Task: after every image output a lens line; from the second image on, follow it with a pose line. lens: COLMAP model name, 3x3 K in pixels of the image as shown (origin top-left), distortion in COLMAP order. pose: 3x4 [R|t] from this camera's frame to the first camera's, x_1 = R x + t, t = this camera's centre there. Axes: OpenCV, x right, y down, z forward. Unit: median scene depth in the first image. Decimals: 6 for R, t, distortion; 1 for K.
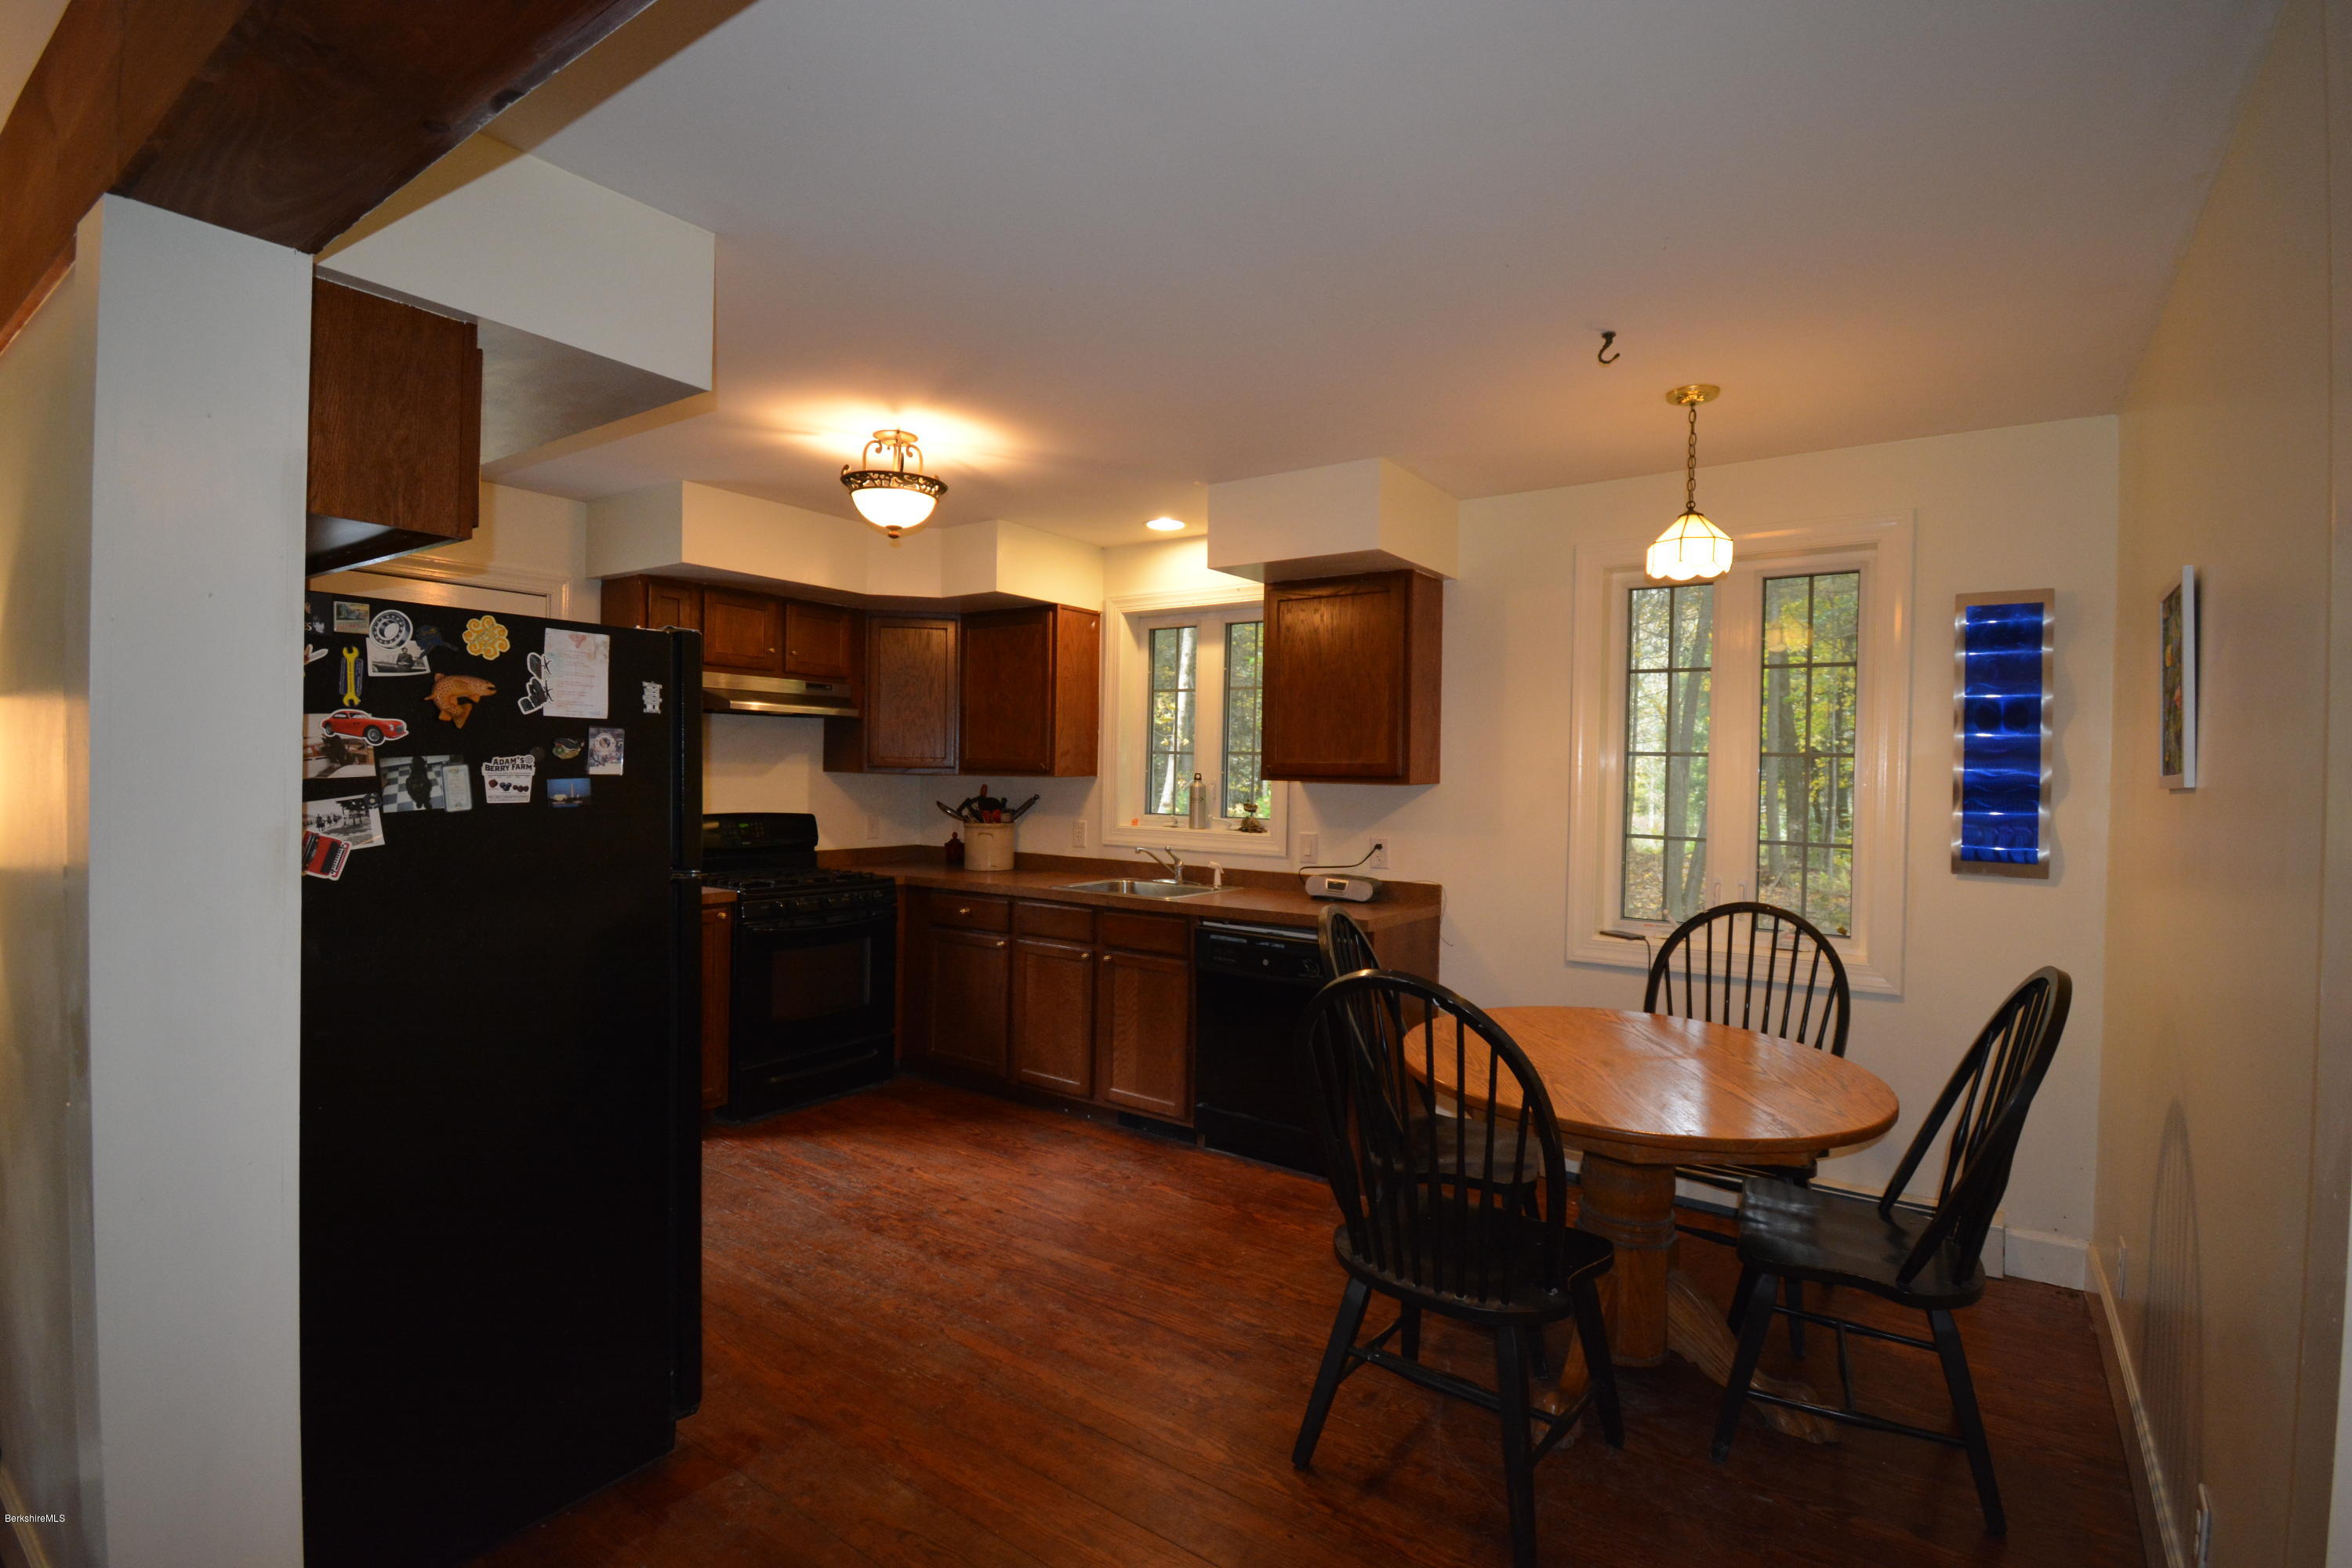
lens RADIAL K [[1085.5, 0, 1186.5], [0, 1085.5, 787.2], [0, 0, 1]] dist [-0.004004, -0.003048]
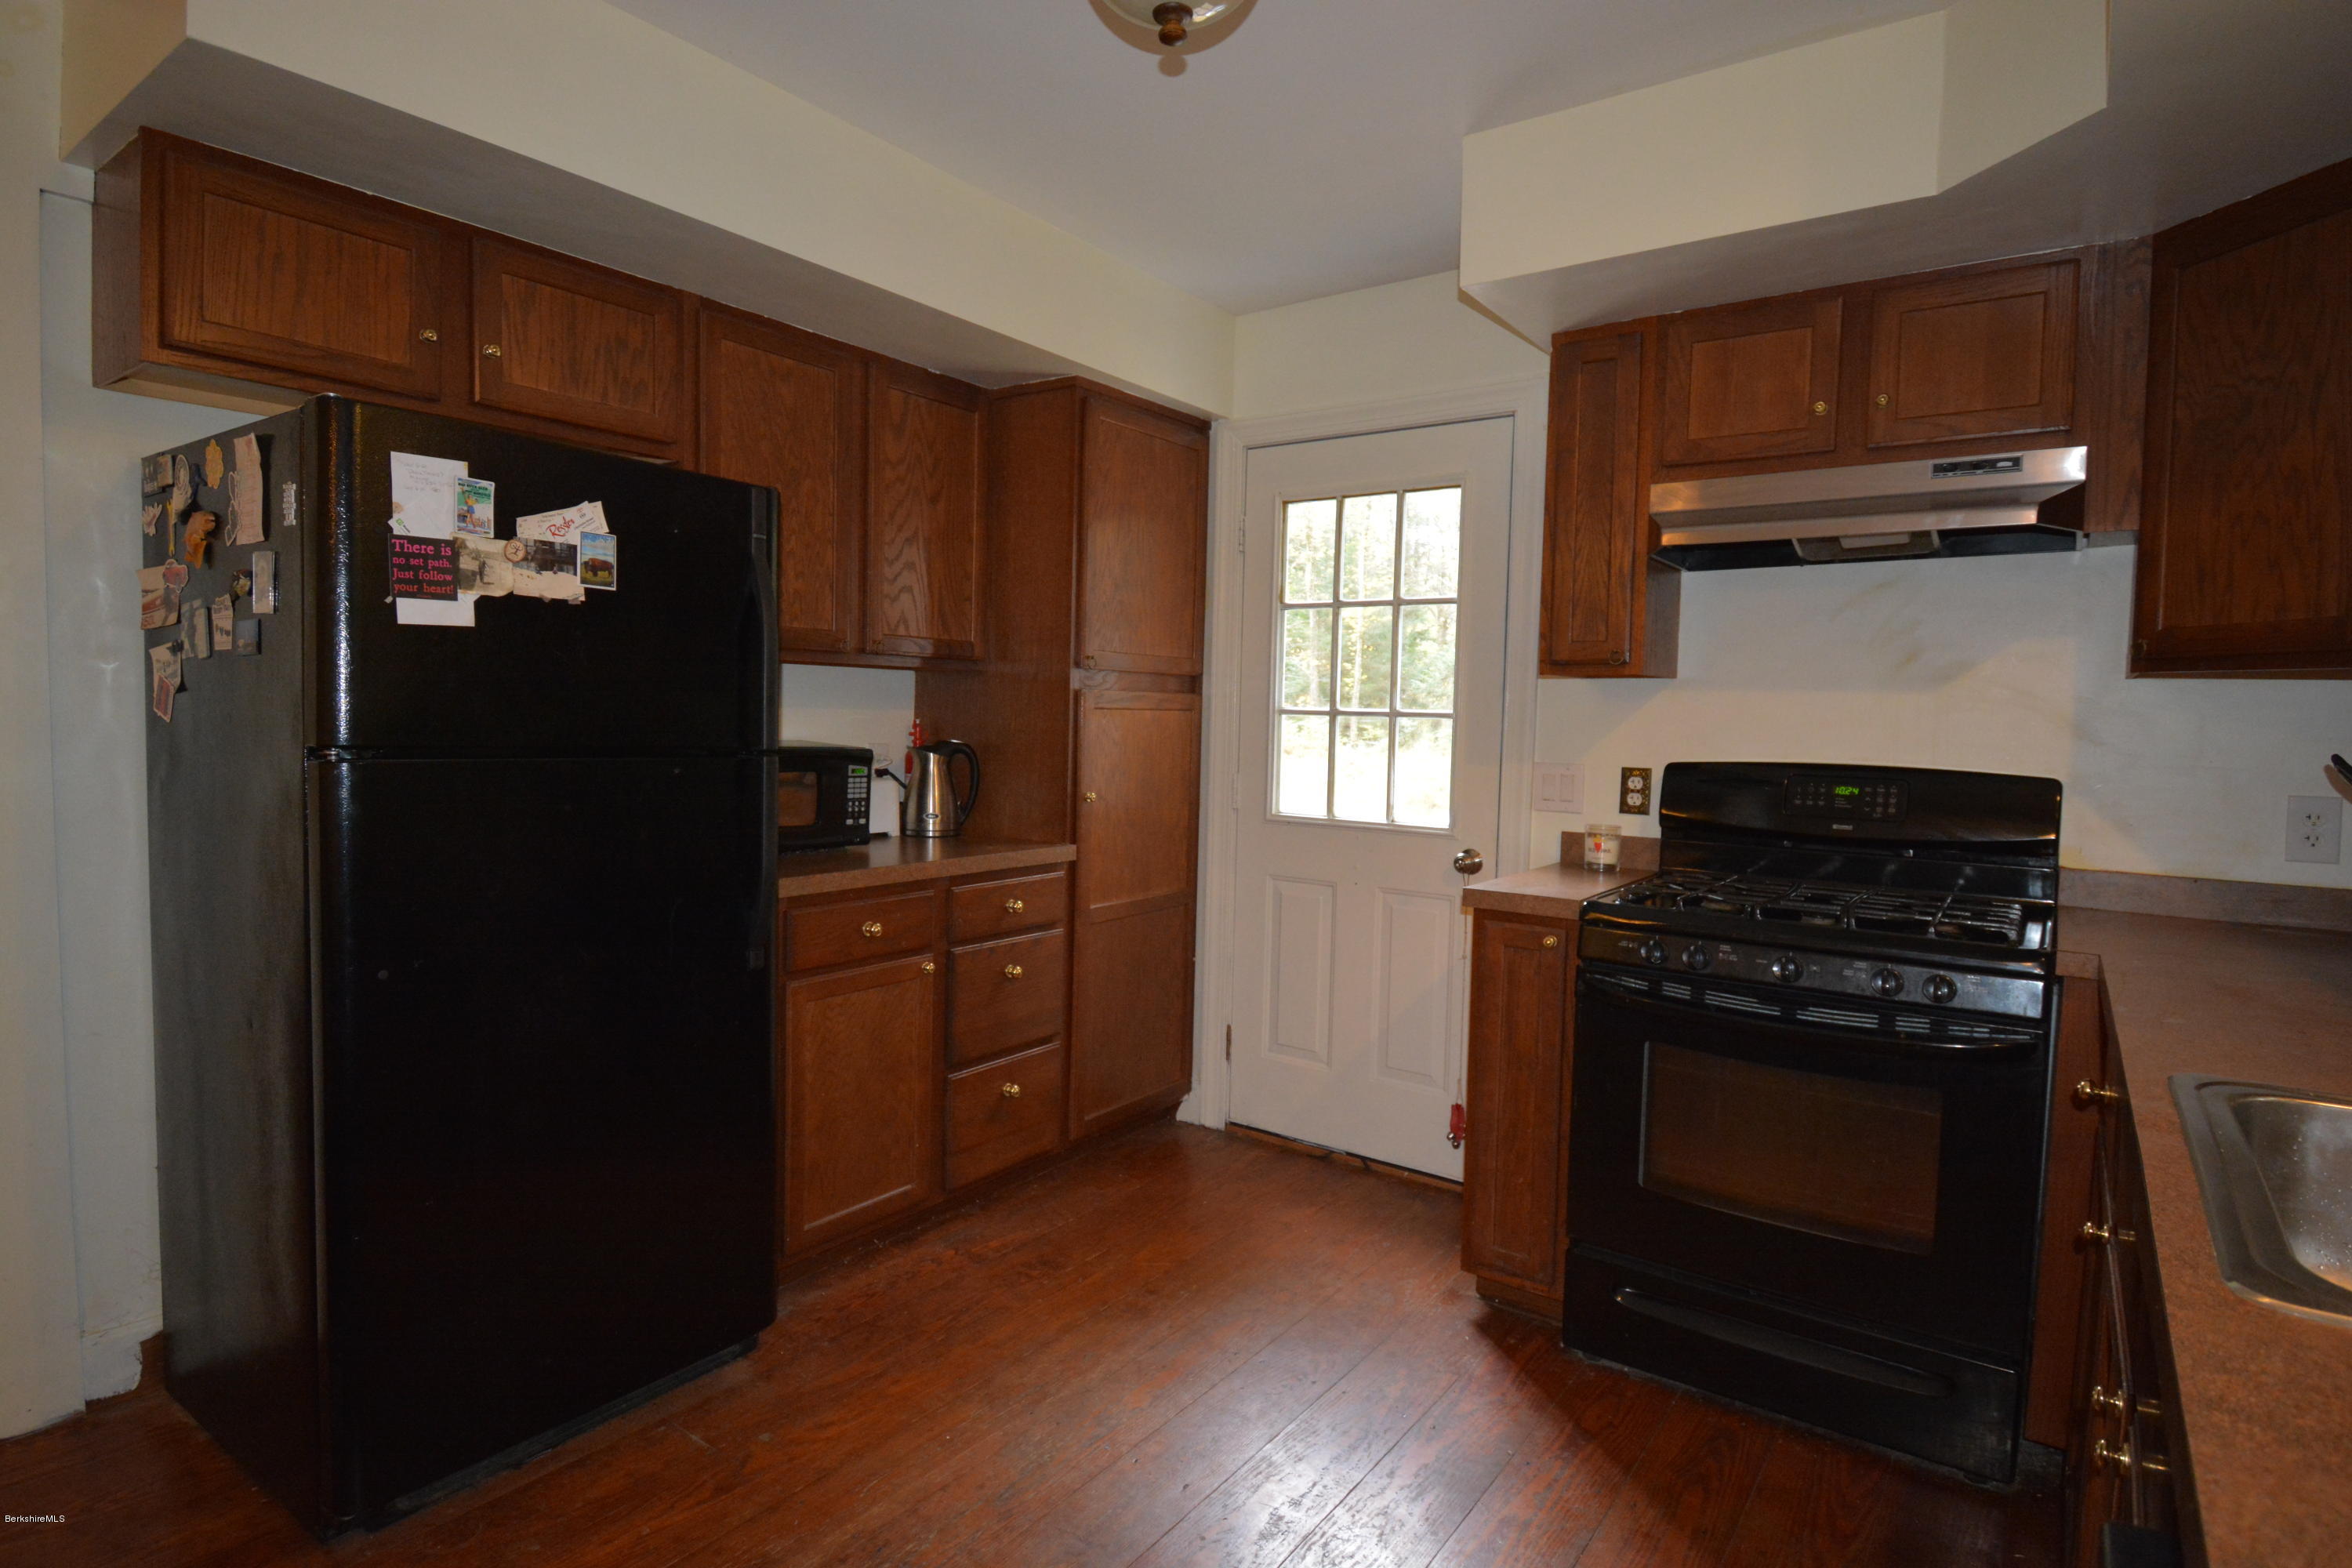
lens RADIAL K [[1211.3, 0, 1183.8], [0, 1211.3, 790.2], [0, 0, 1]] dist [-0.003929, -0.000750]
pose [[-0.009295, 0.047508, -0.998828, 0.139587], [-0.036741, 0.998180, 0.047819, 0.021081], [0.999282, 0.037143, -0.007533, 0.746497]]
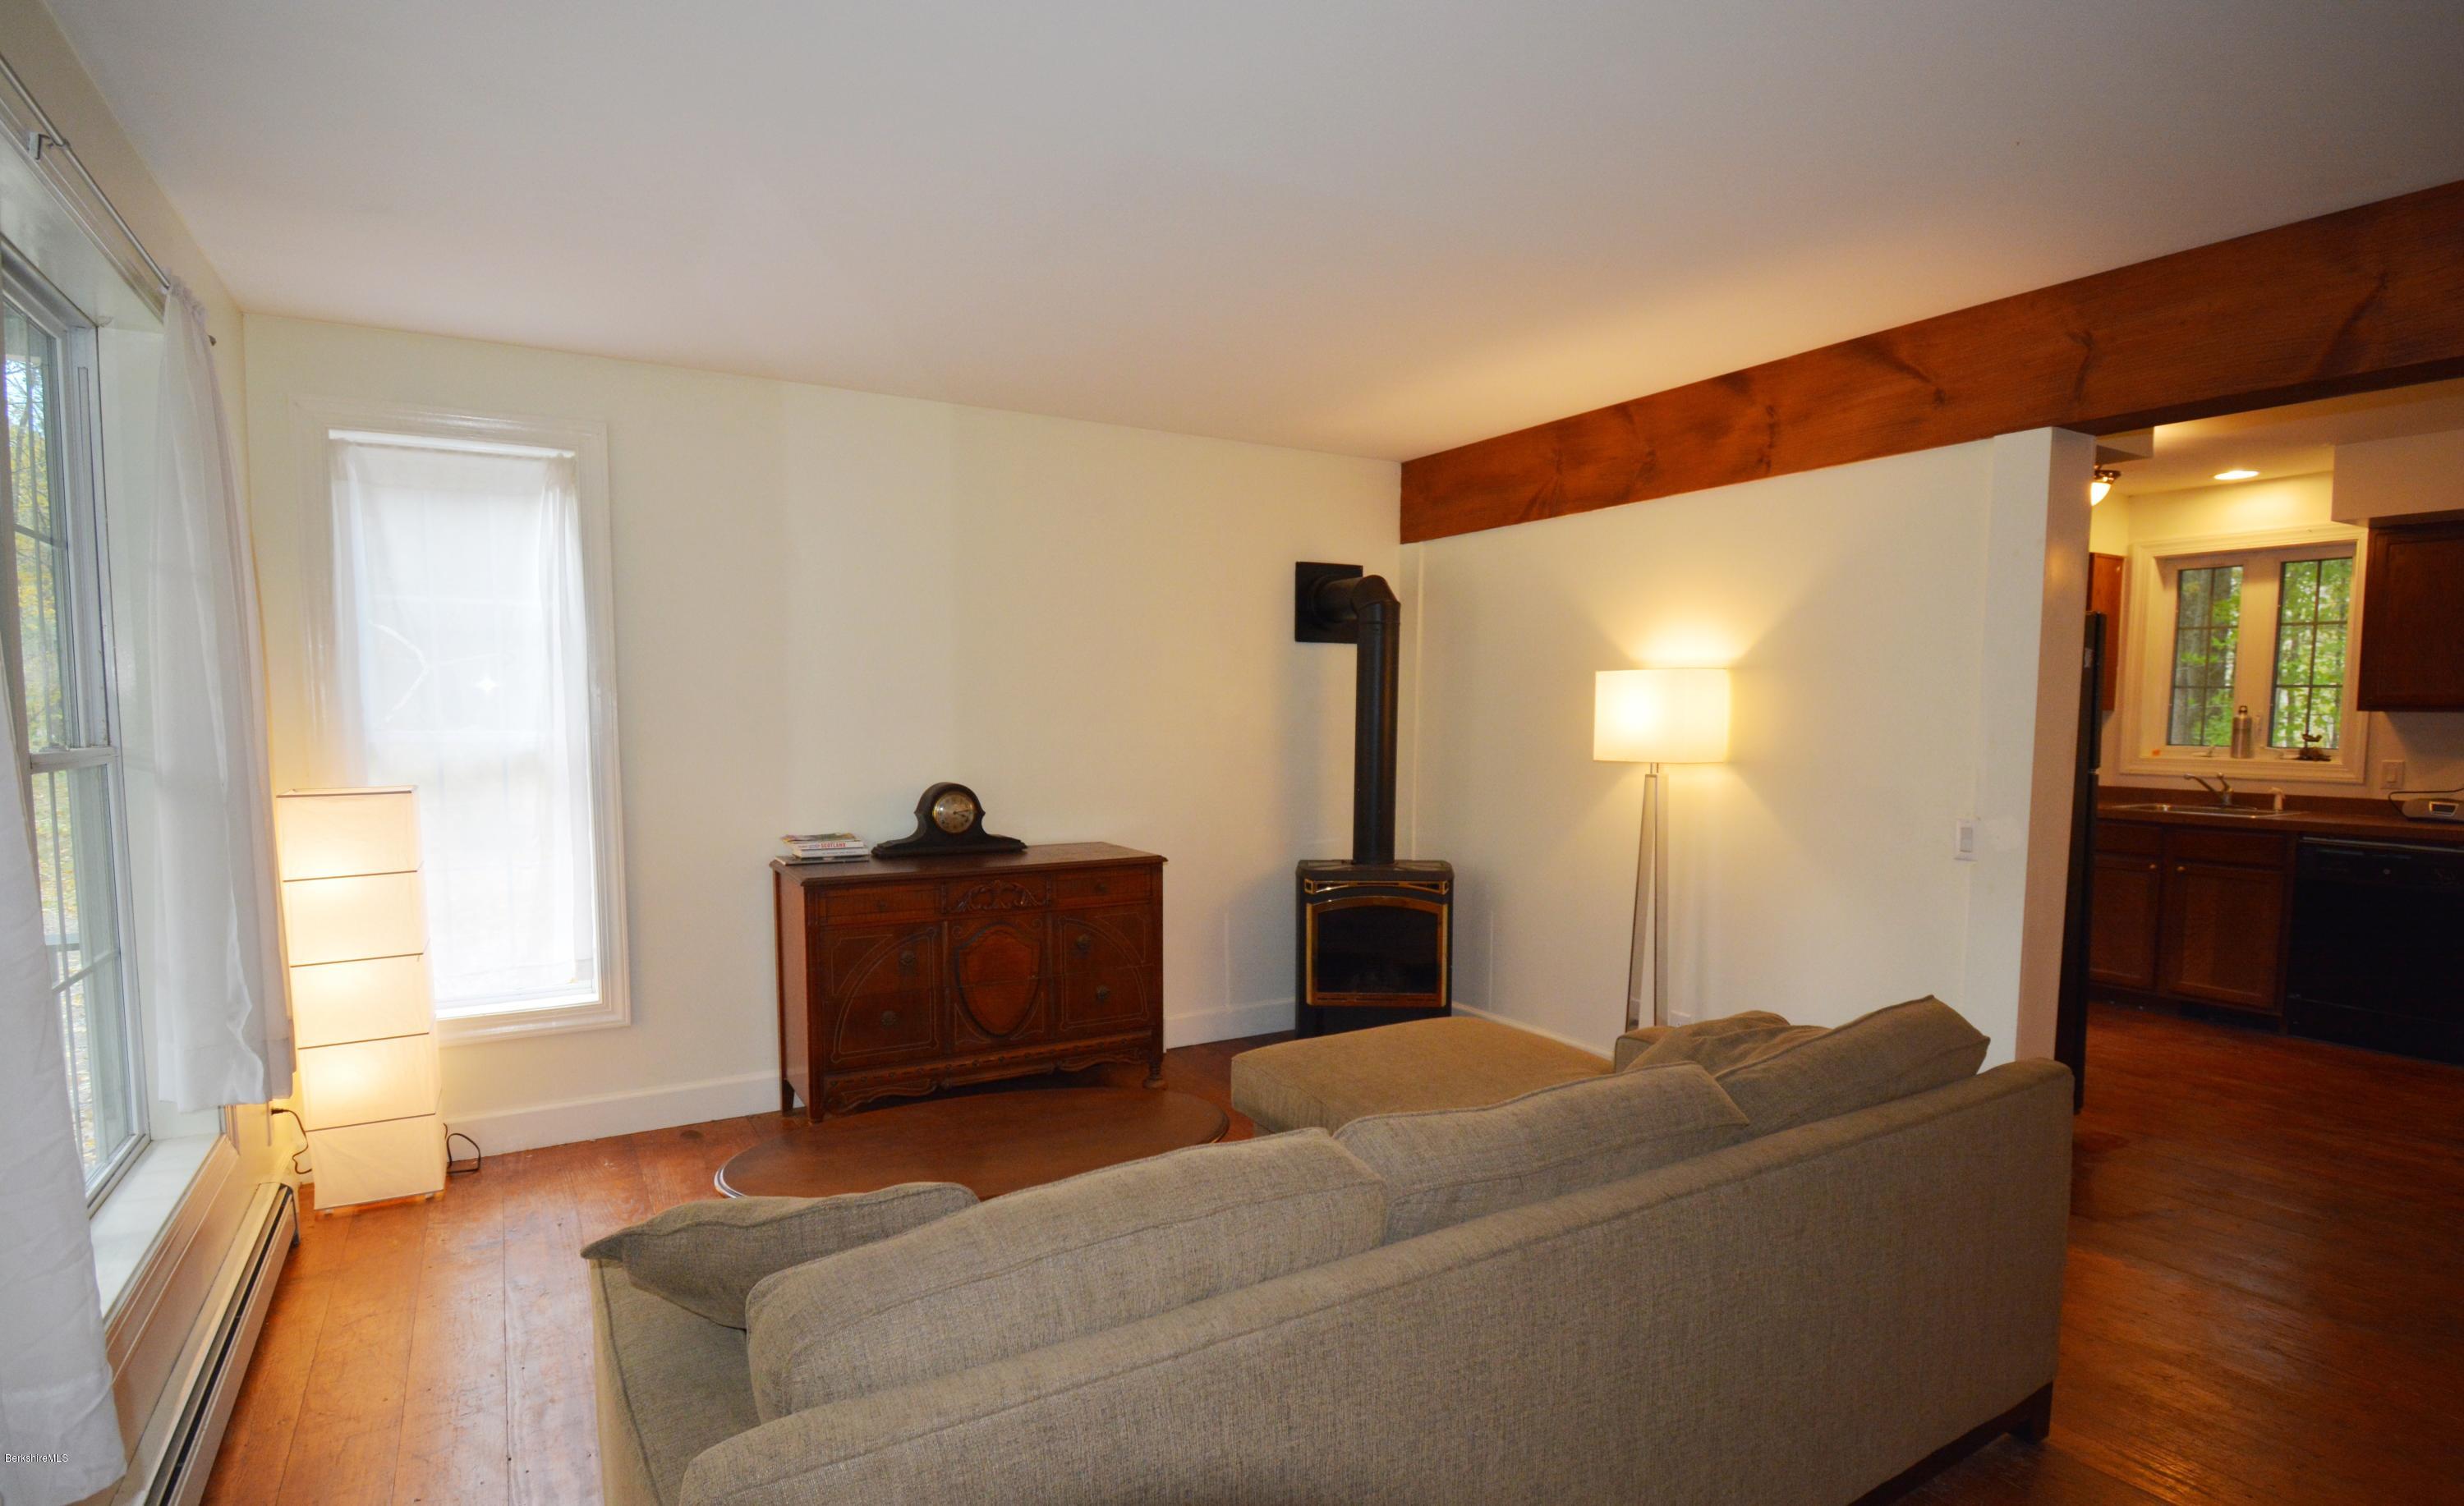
lens RADIAL K [[1262.3, 0, 1206.6], [0, 1262.3, 819.6], [0, 0, 1]] dist [-0.023660, -0.001985]
pose [[0.903351, 0.020145, -0.428428, -0.405544], [0.009605, 0.997696, 0.067165, 0.007214], [0.428793, -0.064789, 0.901076, -0.566445]]
